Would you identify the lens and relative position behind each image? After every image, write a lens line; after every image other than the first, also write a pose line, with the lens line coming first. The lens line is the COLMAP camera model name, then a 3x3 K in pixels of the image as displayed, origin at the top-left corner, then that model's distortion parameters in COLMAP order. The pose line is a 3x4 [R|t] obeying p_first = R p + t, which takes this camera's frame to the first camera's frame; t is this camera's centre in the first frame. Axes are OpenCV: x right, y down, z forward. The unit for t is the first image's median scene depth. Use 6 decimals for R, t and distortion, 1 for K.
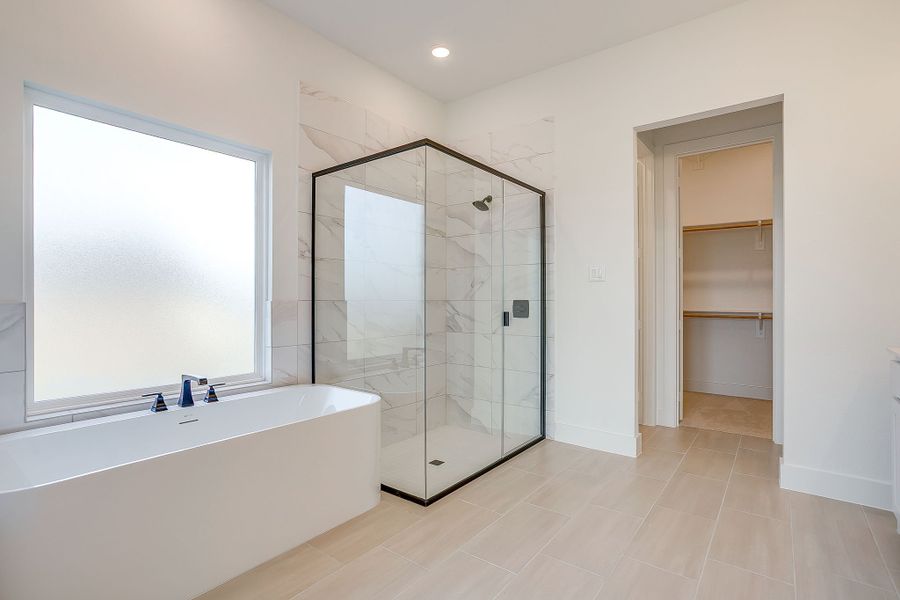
lens RADIAL K [[435.9, 0, 448.1], [0, 435.9, 300.6], [0, 0, 1]] dist [-0.031909, 0.014706]
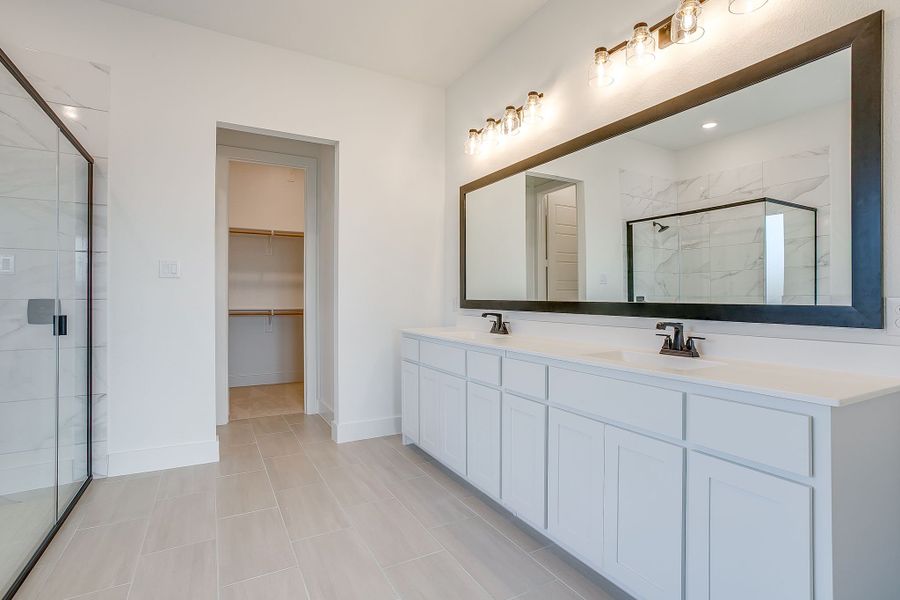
lens RADIAL K [[435.9, 0, 449.4], [0, 435.9, 295.6], [0, 0, 1]] dist [-0.031909, 0.014706]
pose [[0.408173, 0.004299, 0.912895, -0.213011], [0.003952, 0.999971, -0.006476, -0.000387], [-0.912896, 0.006252, 0.408144, 0.113854]]
